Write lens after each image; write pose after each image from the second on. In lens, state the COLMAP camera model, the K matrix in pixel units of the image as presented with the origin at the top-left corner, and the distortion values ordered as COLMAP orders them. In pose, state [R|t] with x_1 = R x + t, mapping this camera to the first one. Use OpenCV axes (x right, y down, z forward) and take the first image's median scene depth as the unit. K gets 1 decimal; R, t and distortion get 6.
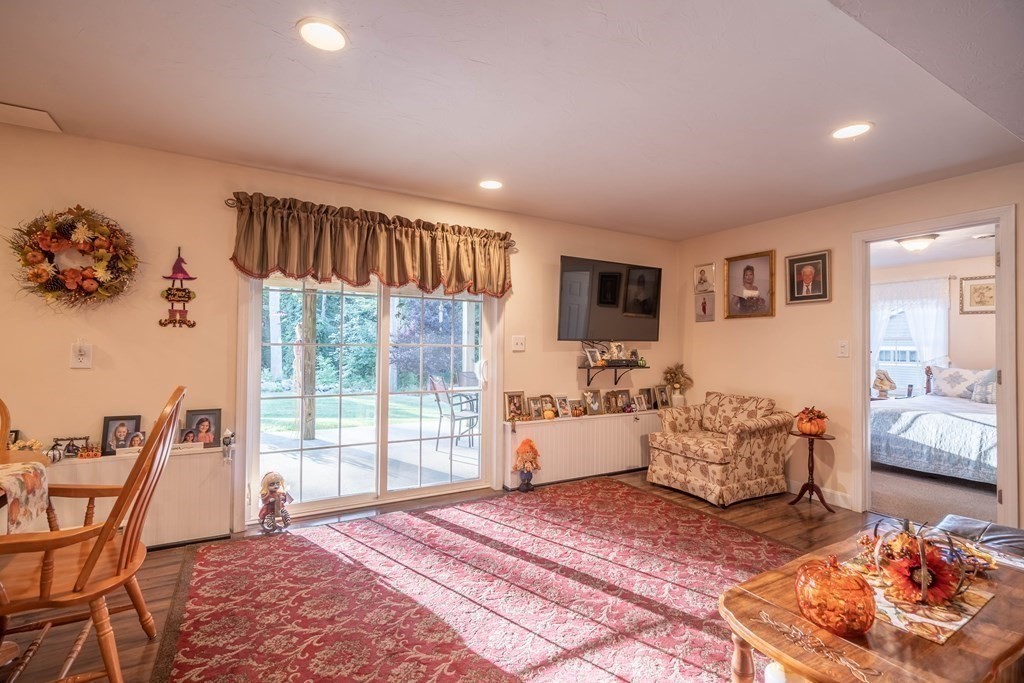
lens RADIAL K [[479.9, 0, 511.3], [0, 479.9, 341.7], [0, 0, 1]] dist [0.003971, 0.000323]
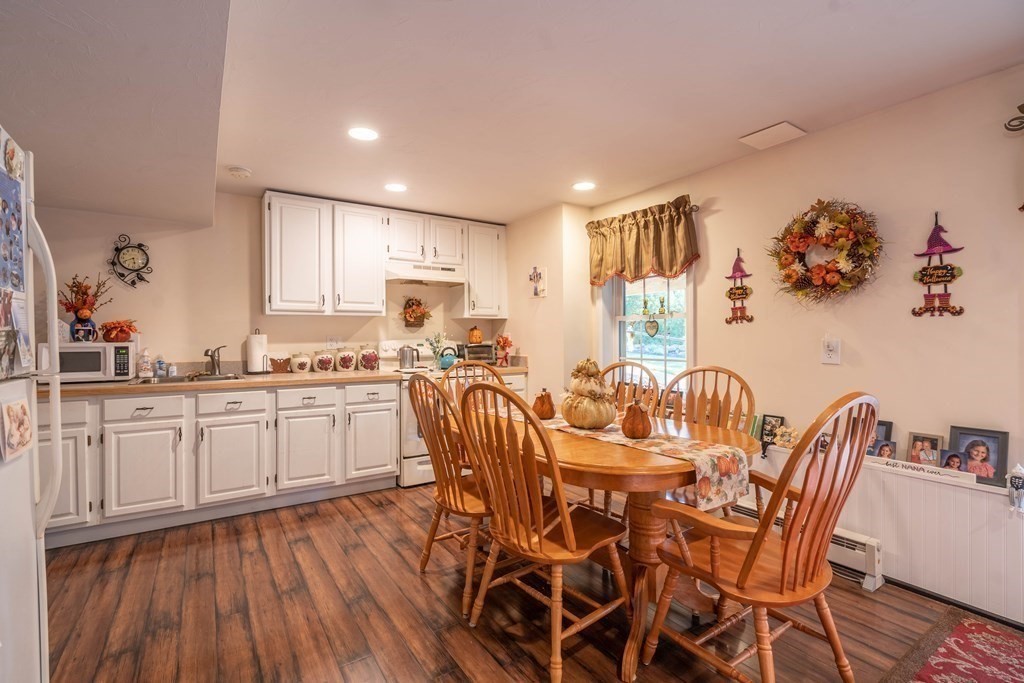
lens RADIAL K [[467.0, 0, 511.5], [0, 467.0, 339.0], [0, 0, 1]] dist [-0.004460, 0.000763]
pose [[0.038103, -0.011882, -0.999203, 0.032184], [0.015921, 0.999810, -0.011282, 0.004670], [0.999147, -0.015478, 0.038285, 0.318035]]
